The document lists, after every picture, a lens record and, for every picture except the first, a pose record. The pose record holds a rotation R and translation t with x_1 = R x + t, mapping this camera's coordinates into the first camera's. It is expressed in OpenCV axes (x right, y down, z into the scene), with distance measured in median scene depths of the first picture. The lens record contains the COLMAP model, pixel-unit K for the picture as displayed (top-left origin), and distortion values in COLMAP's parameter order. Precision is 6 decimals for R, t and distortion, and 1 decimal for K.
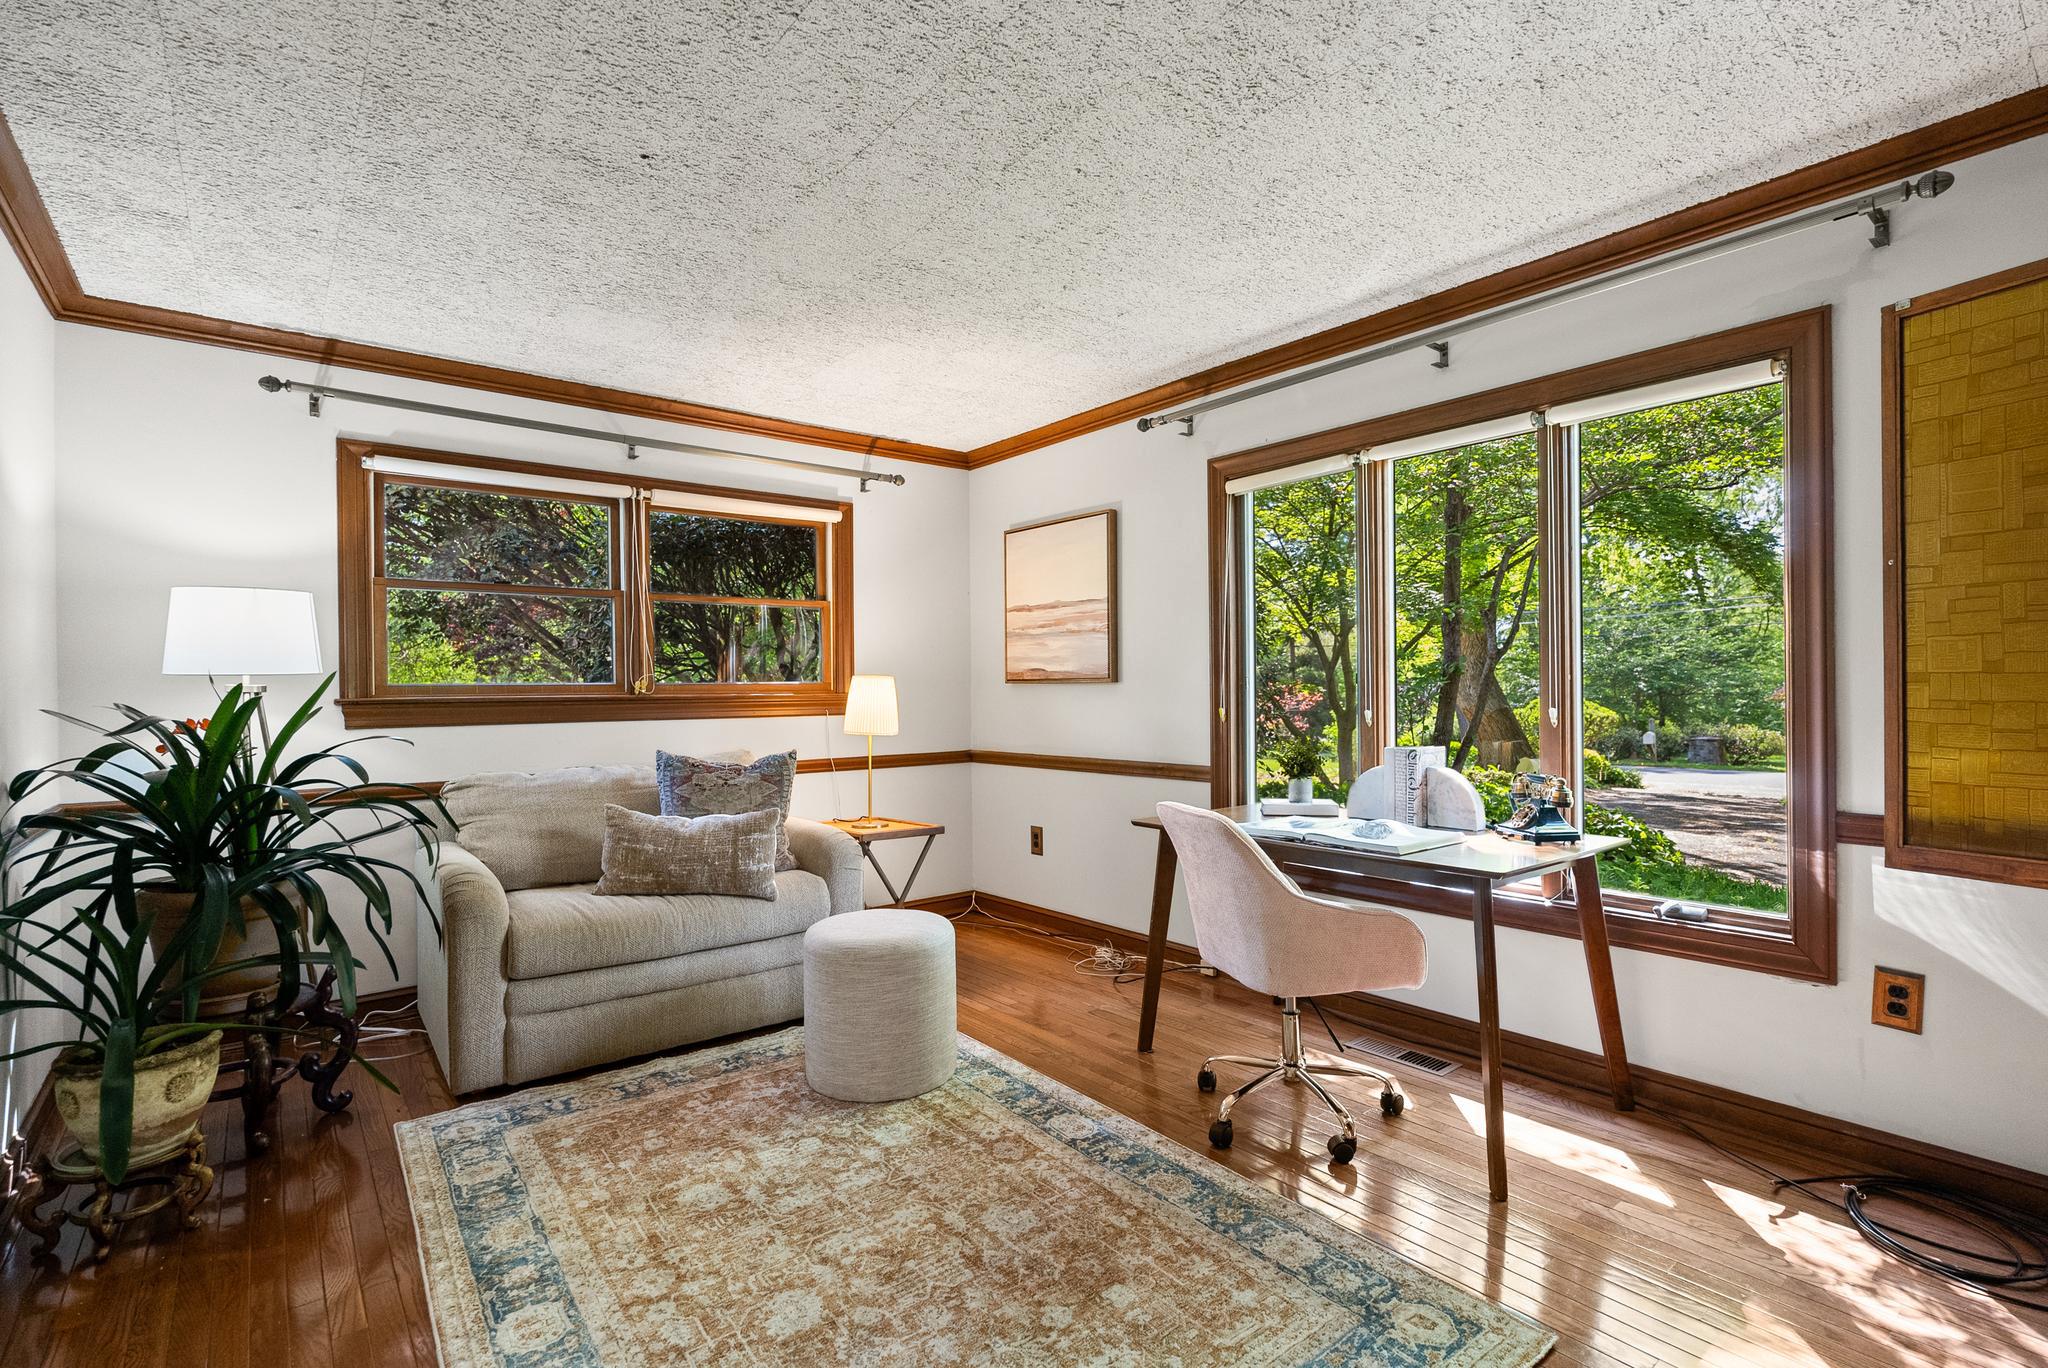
lens RADIAL K [[925.3, 0, 1033.6], [0, 925.3, 695.6], [0, 0, 1]] dist [-0.005527, 0.000544]
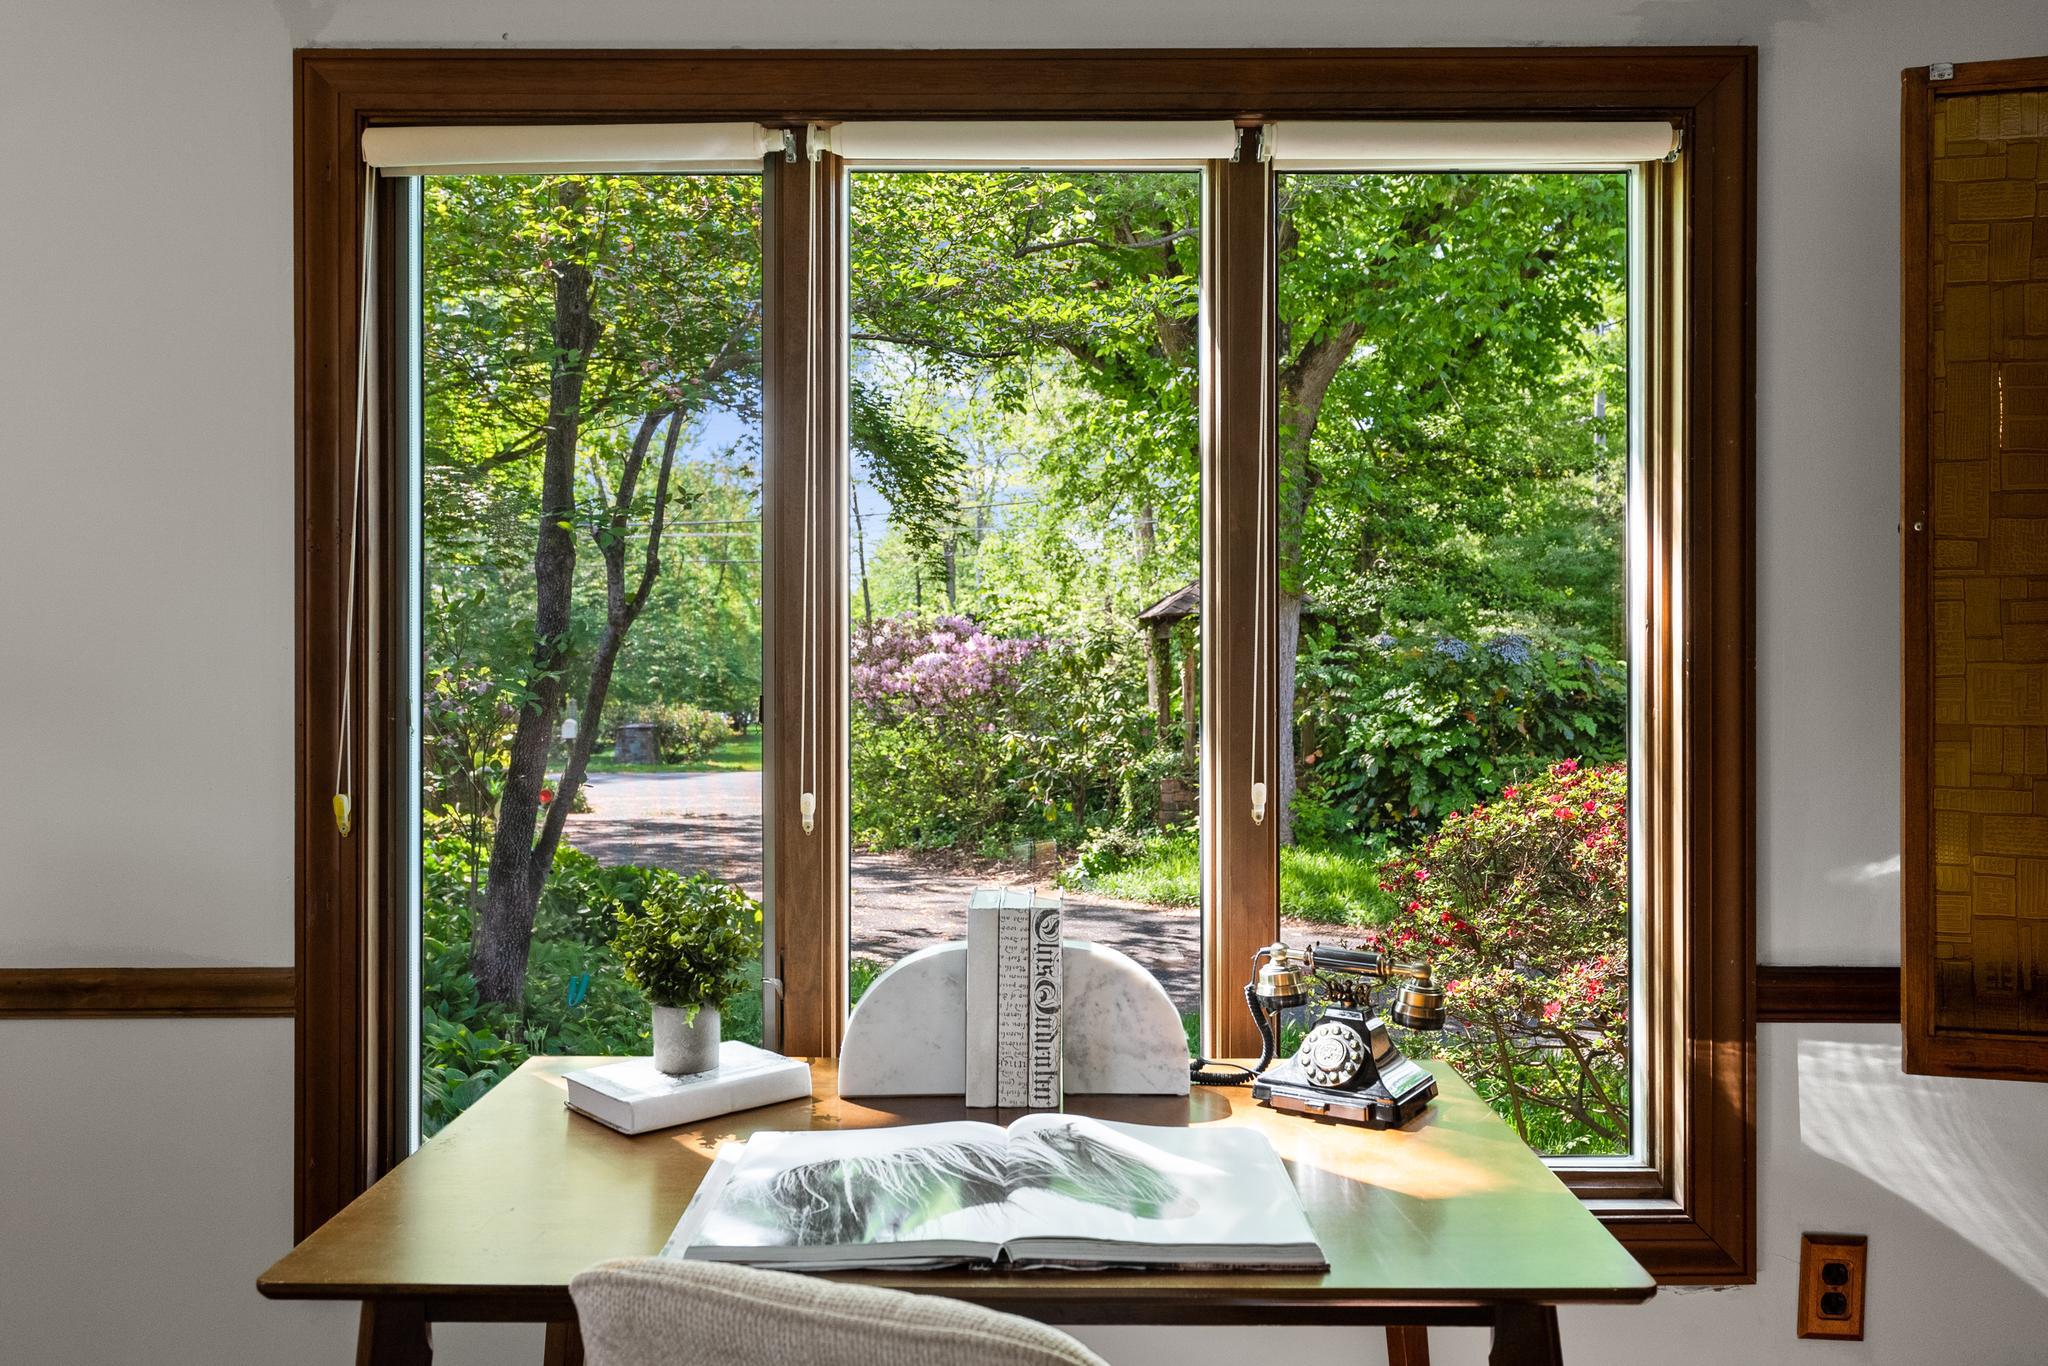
lens RADIAL K [[1573.3, 0, 989.5], [0, 1573.3, 636.3], [0, 0, 1]] dist [-0.007820, -0.001952]
pose [[0.637593, 0.010118, 0.770307, -0.145518], [0.001129, 0.999900, -0.014069, -0.059094], [-0.770372, 0.009840, 0.637519, 0.752639]]
